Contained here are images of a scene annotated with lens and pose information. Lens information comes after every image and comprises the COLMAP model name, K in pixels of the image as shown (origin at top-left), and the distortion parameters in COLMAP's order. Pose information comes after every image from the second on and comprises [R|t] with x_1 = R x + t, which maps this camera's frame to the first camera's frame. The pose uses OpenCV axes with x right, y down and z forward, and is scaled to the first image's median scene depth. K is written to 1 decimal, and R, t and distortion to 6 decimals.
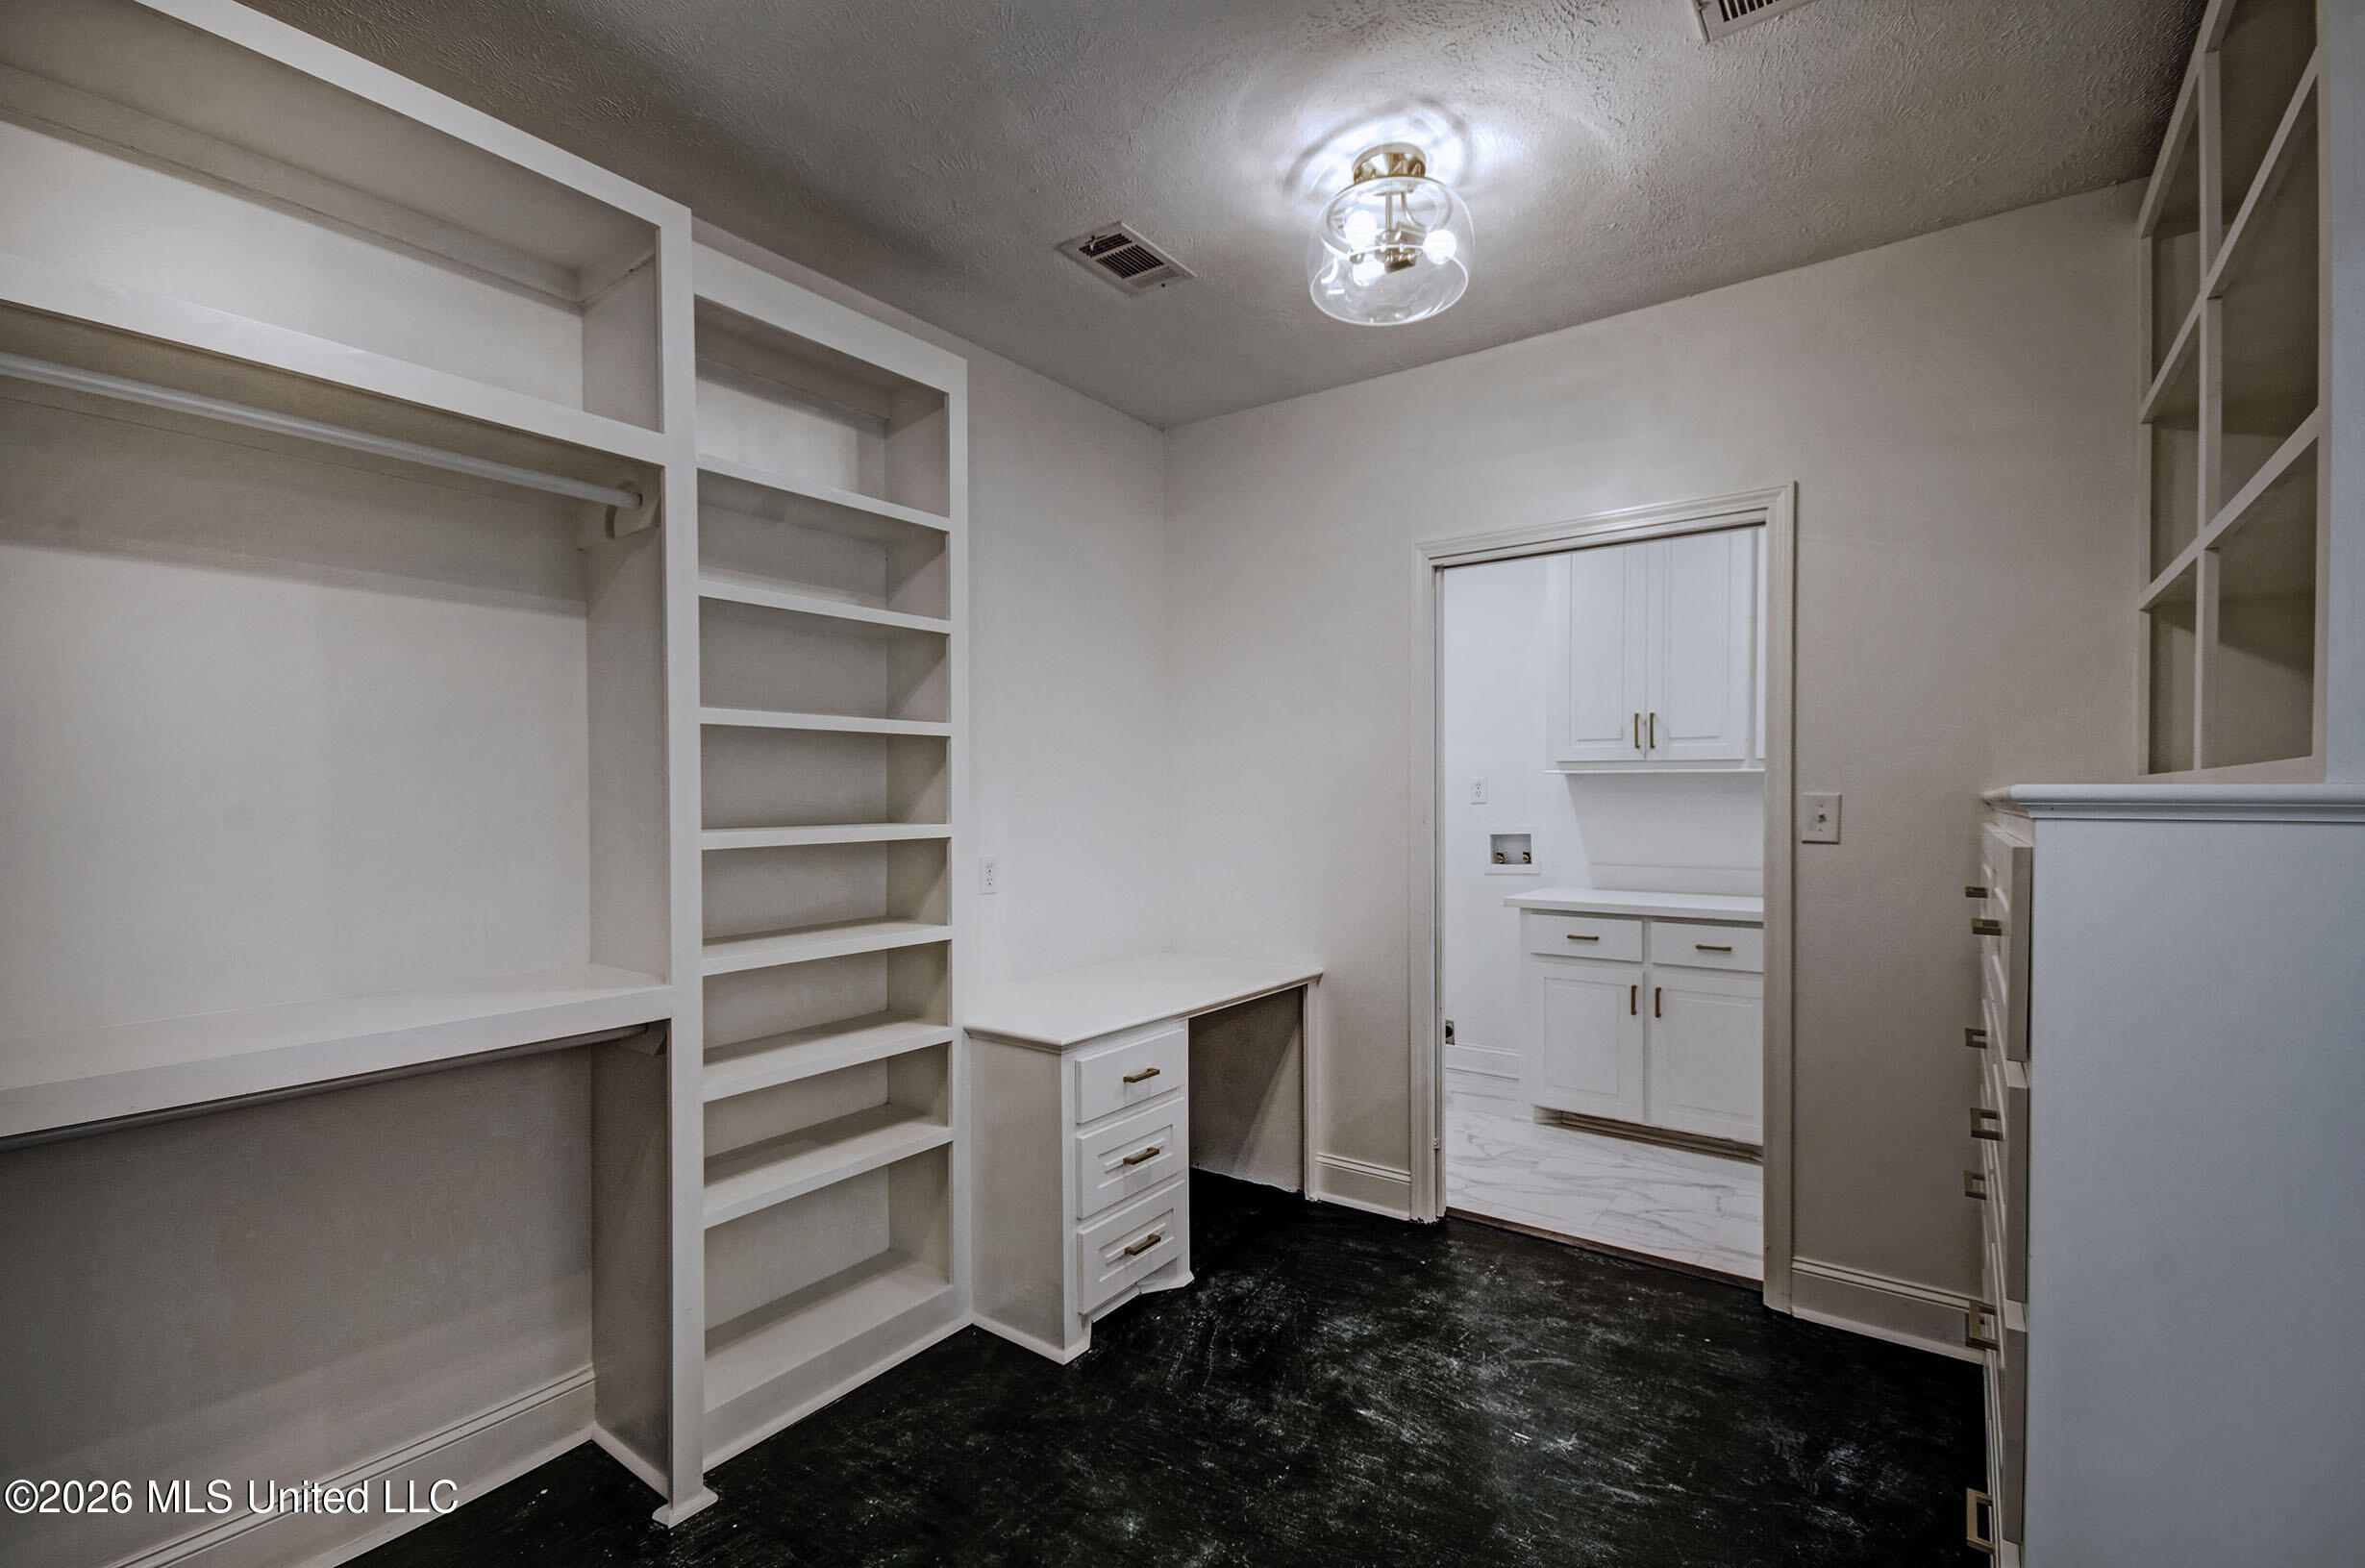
lens RADIAL K [[1057.3, 0, 1184.2], [0, 1057.3, 804.5], [0, 0, 1]] dist [0.011724, 0.000212]
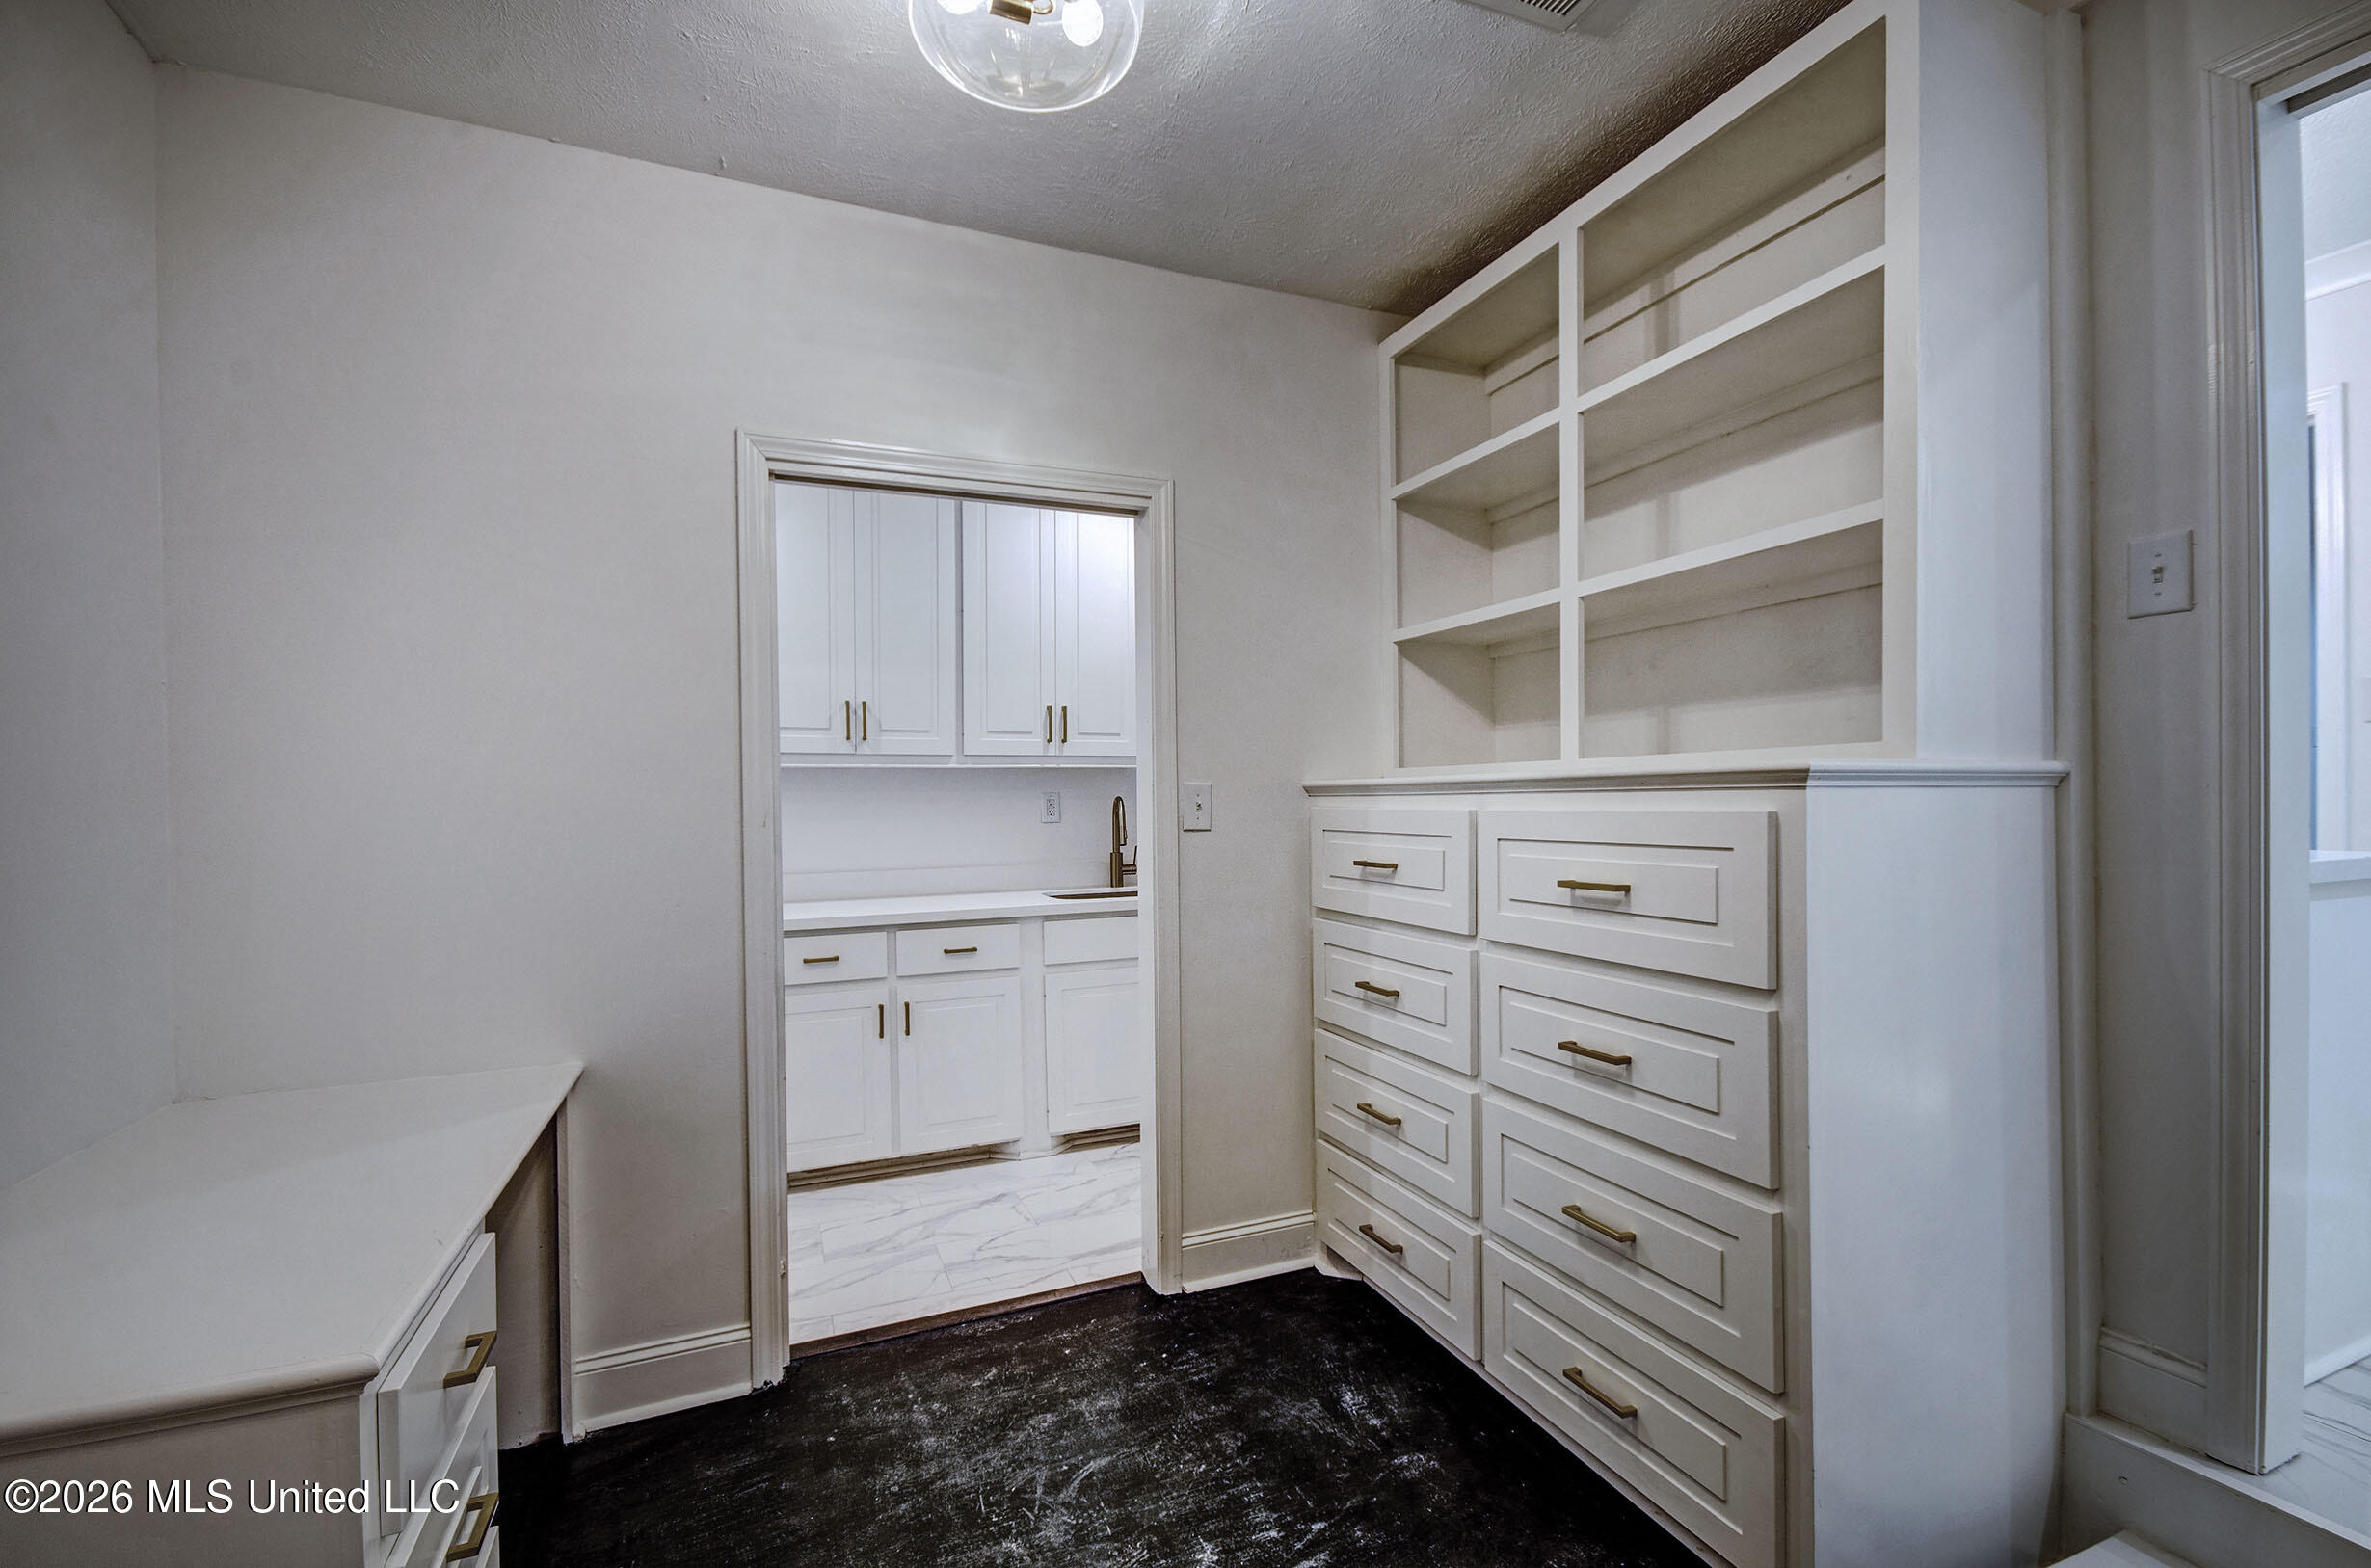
lens RADIAL K [[1038.1, 0, 939.4], [0, 1038.1, 814.0], [0, 0, 1]] dist [0.011796, 0.000223]
pose [[0.505667, -0.009739, 0.862674, -0.343120], [0.018028, 0.999837, 0.000721, 0.012294], [-0.862541, 0.015187, 0.505760, 0.582190]]
